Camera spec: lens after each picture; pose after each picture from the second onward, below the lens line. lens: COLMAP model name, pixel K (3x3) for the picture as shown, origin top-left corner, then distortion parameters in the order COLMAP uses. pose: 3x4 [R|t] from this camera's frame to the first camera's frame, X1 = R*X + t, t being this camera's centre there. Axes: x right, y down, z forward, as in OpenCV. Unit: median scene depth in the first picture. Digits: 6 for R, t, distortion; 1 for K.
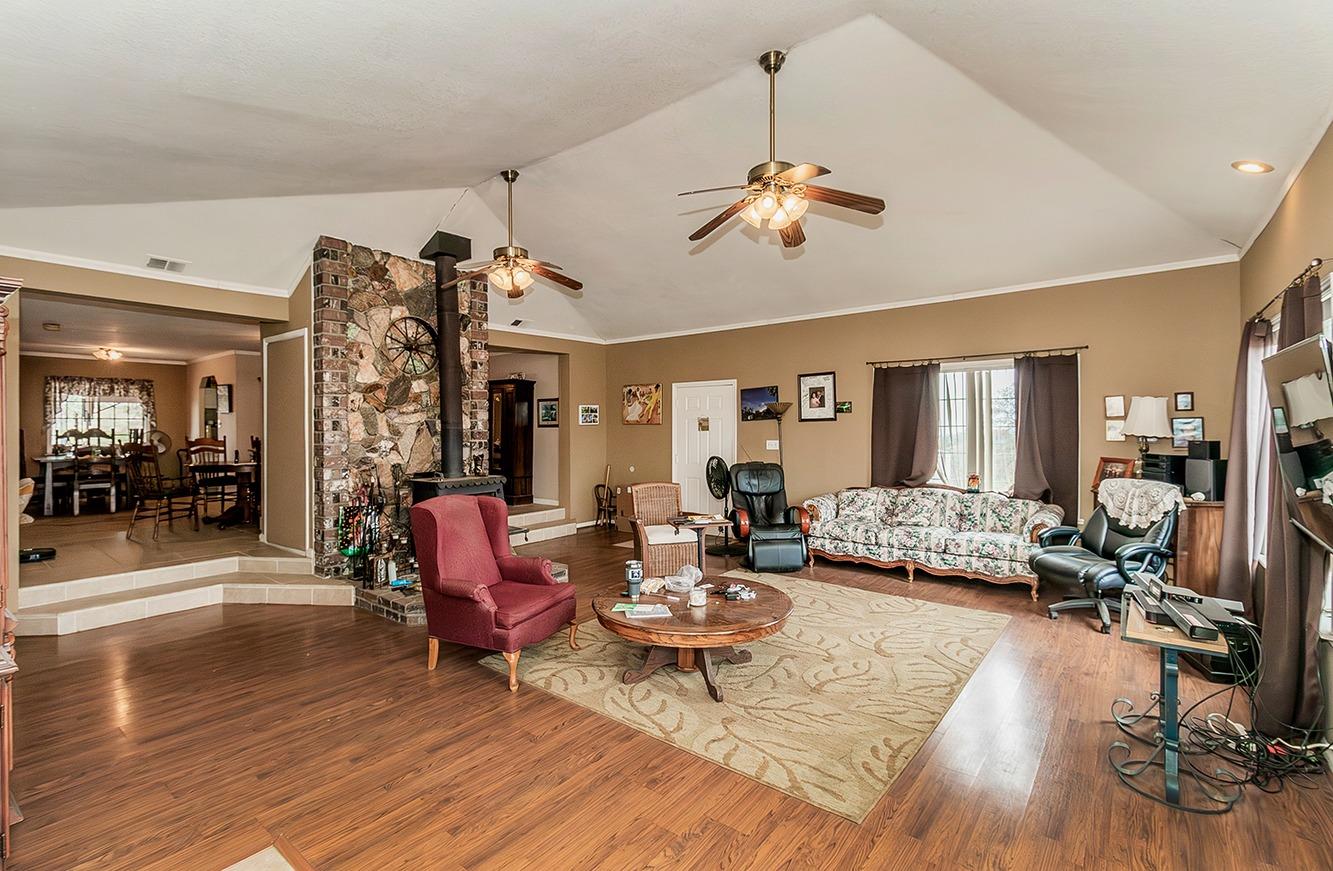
lens RADIAL K [[602.8, 0, 668.0], [0, 602.8, 426.3], [0, 0, 1]] dist [0.006967, 0.000561]
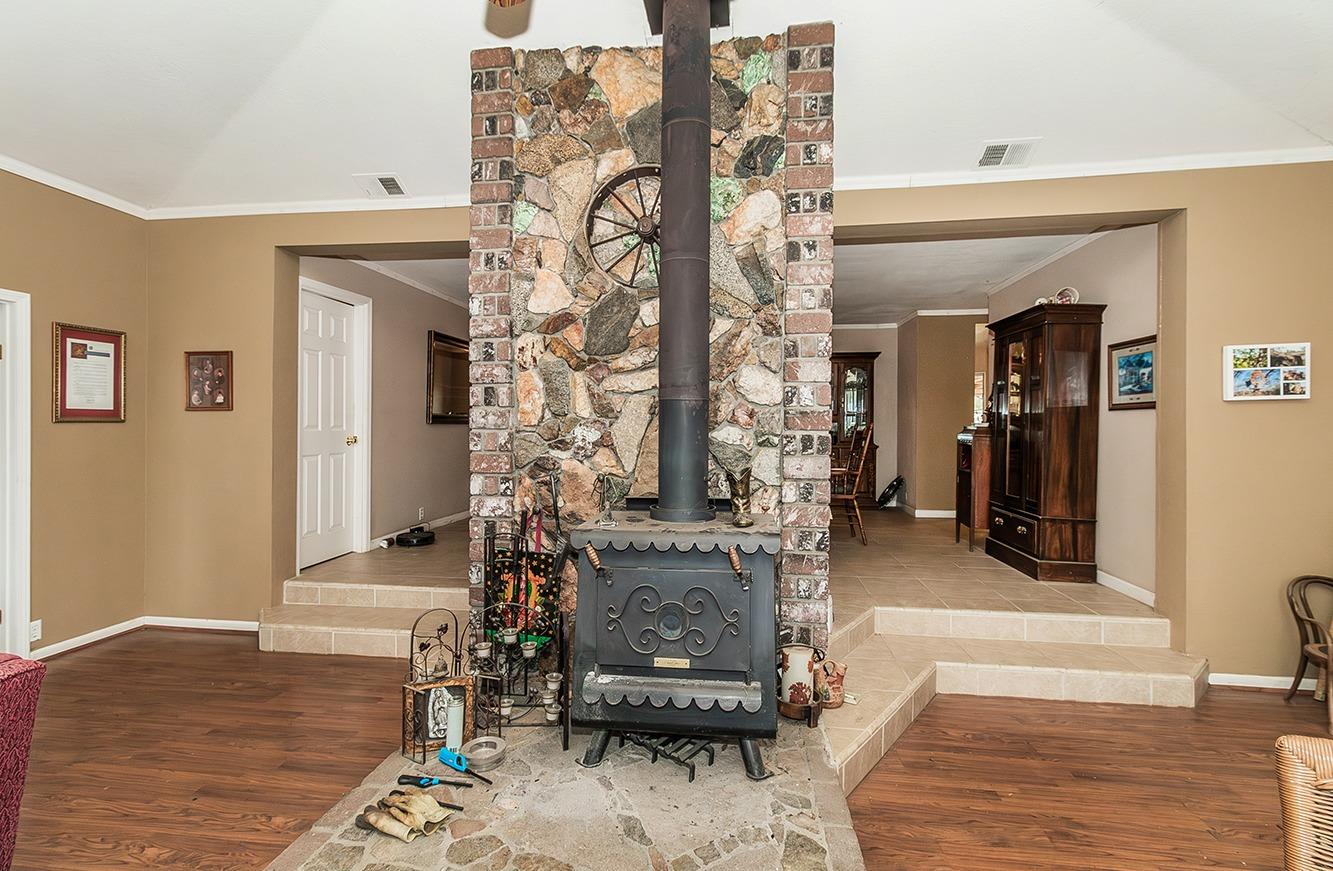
lens RADIAL K [[602.8, 0, 664.5], [0, 602.8, 425.7], [0, 0, 1]] dist [0.006967, 0.000561]
pose [[0.503306, 0.009776, -0.864053, -0.003987], [-0.008129, 0.999945, 0.006578, 0.018897], [0.864070, 0.003713, 0.503358, 0.795126]]
